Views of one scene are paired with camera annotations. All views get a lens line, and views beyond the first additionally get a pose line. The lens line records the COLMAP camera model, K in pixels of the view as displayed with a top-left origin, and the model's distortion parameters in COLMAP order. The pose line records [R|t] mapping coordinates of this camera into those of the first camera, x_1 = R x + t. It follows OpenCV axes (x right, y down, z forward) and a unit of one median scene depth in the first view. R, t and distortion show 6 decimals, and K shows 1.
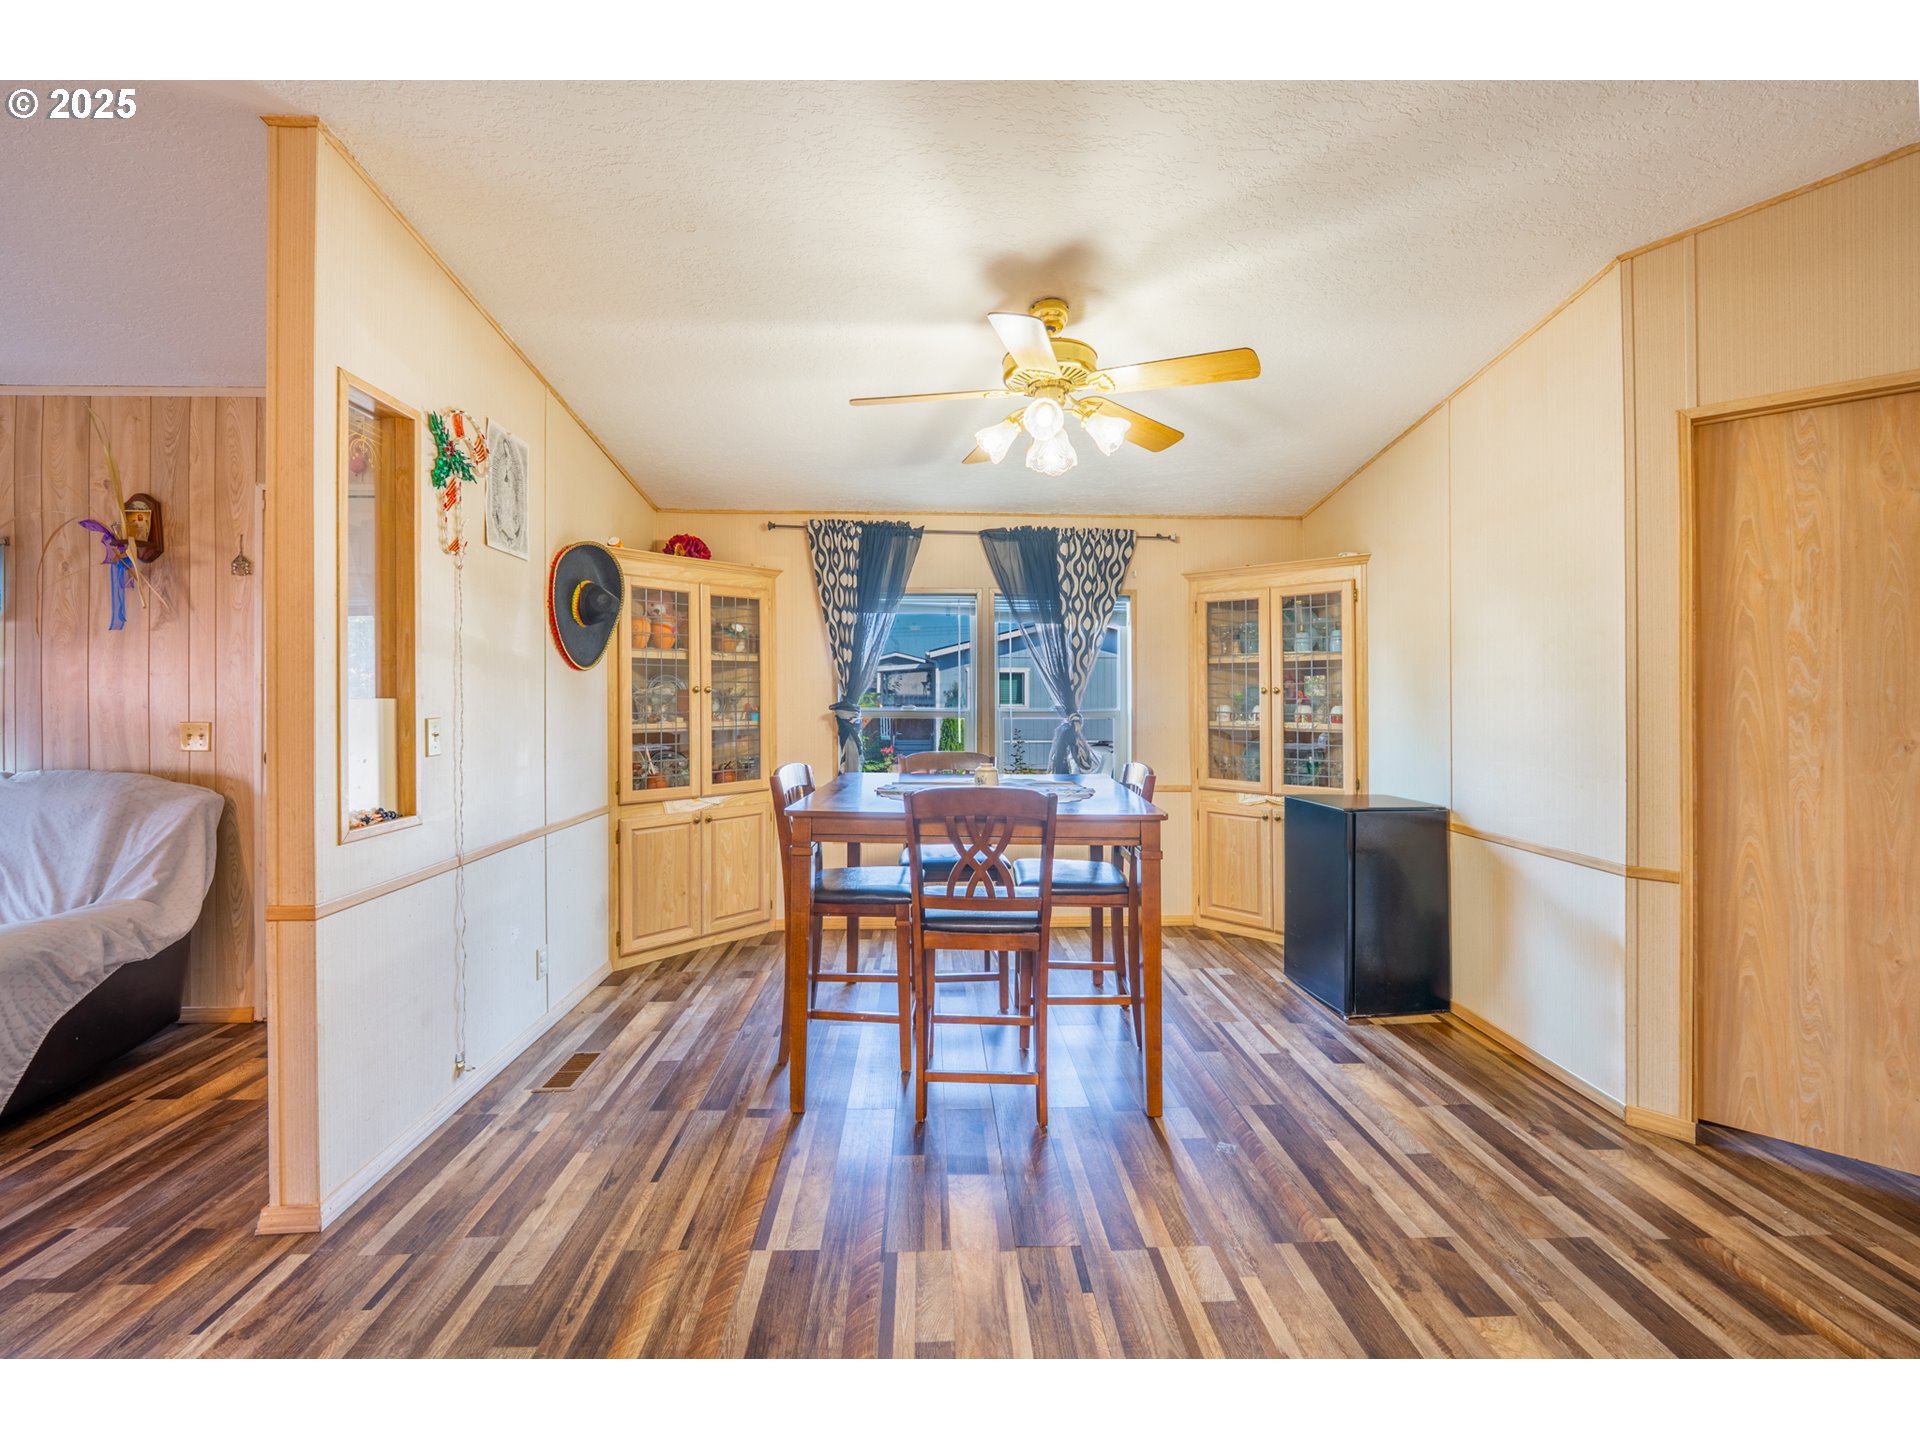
lens RADIAL K [[788.5, 0, 943.7], [0, 788.5, 683.0], [0, 0, 1]] dist [-0.009884, -0.000522]
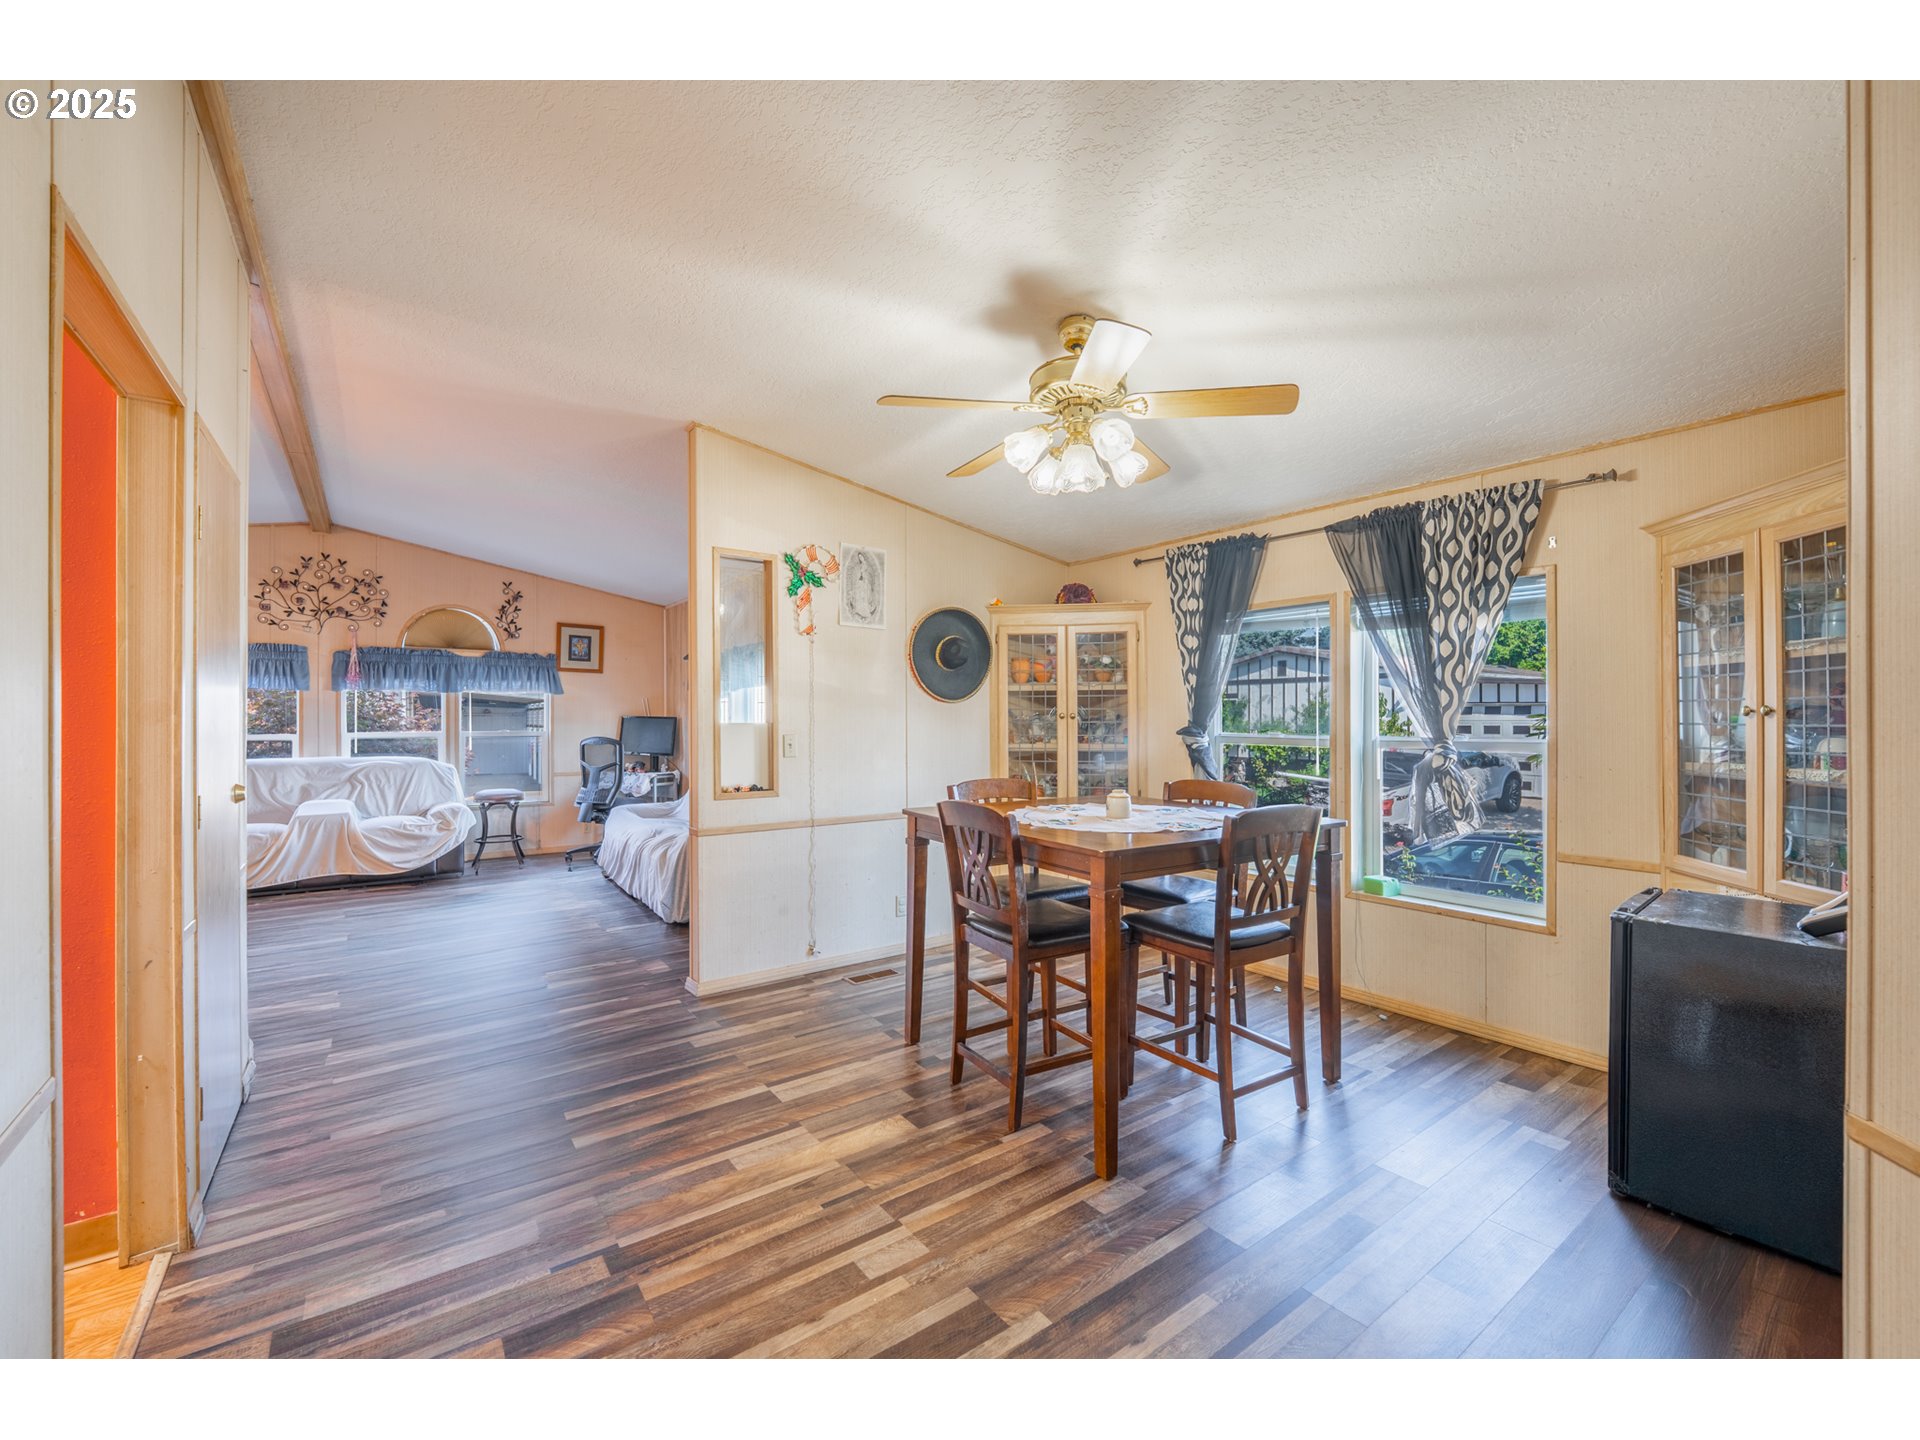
lens RADIAL K [[785.0, 0, 946.5], [0, 785.0, 711.1], [0, 0, 1]] dist [-0.007883, -0.000801]
pose [[0.555240, -0.011955, -0.831604, 0.580570], [0.013581, 0.999894, -0.005307, 0.005058], [0.831579, -0.008348, 0.555344, 0.214717]]
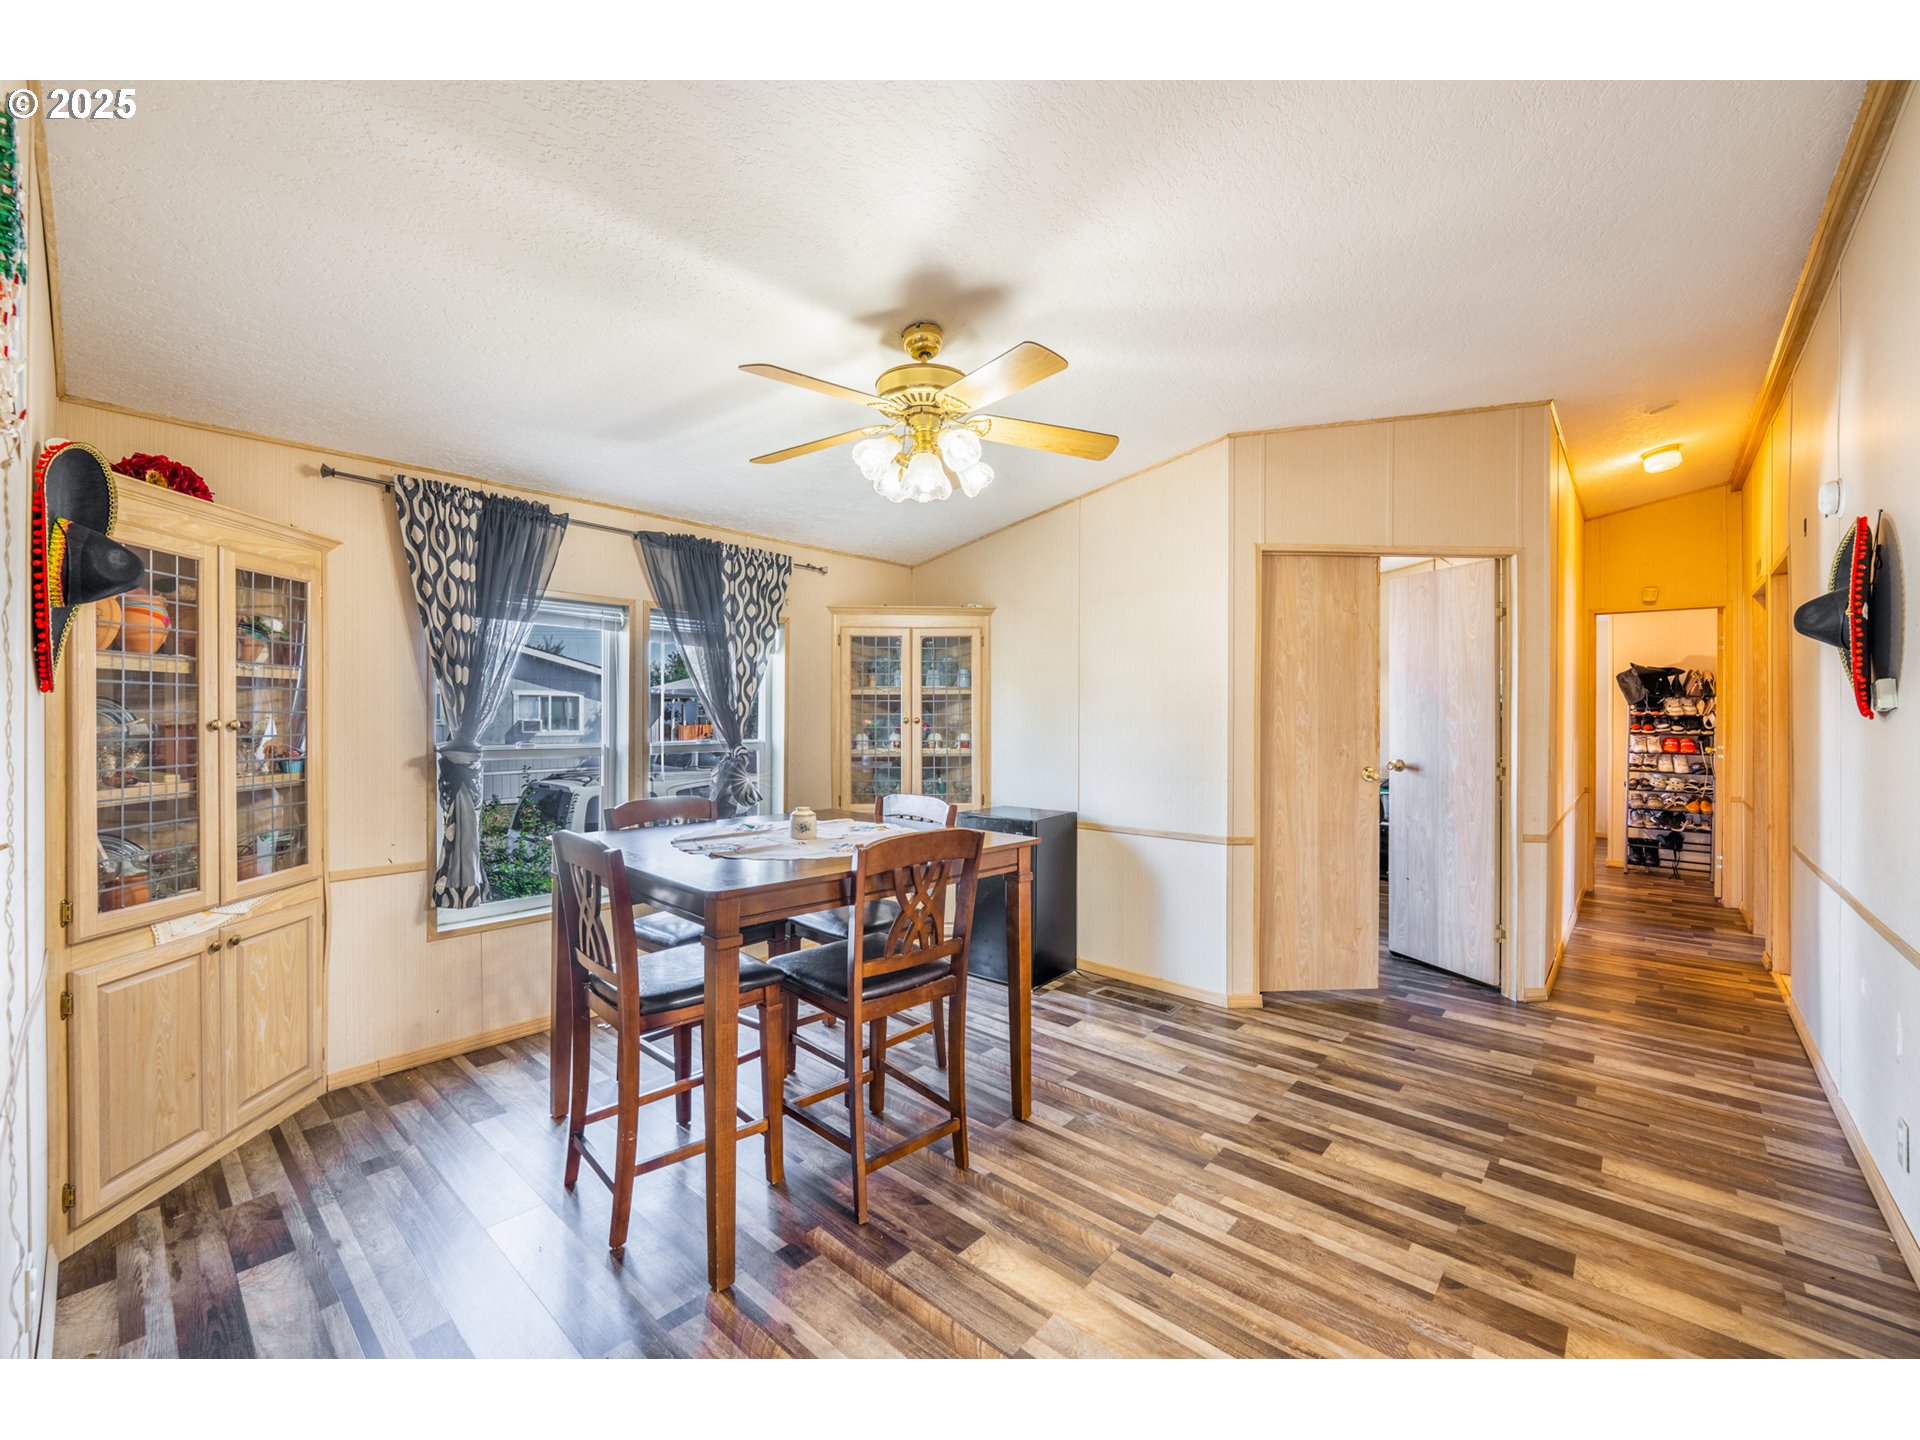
lens RADIAL K [[785.0, 0, 946.5], [0, 785.0, 711.1], [0, 0, 1]] dist [-0.007883, -0.000801]
pose [[0.694795, 0.001935, 0.719205, -0.364493], [-0.006266, 0.999975, 0.003363, -0.008100], [-0.719181, -0.006844, 0.694789, 0.206046]]
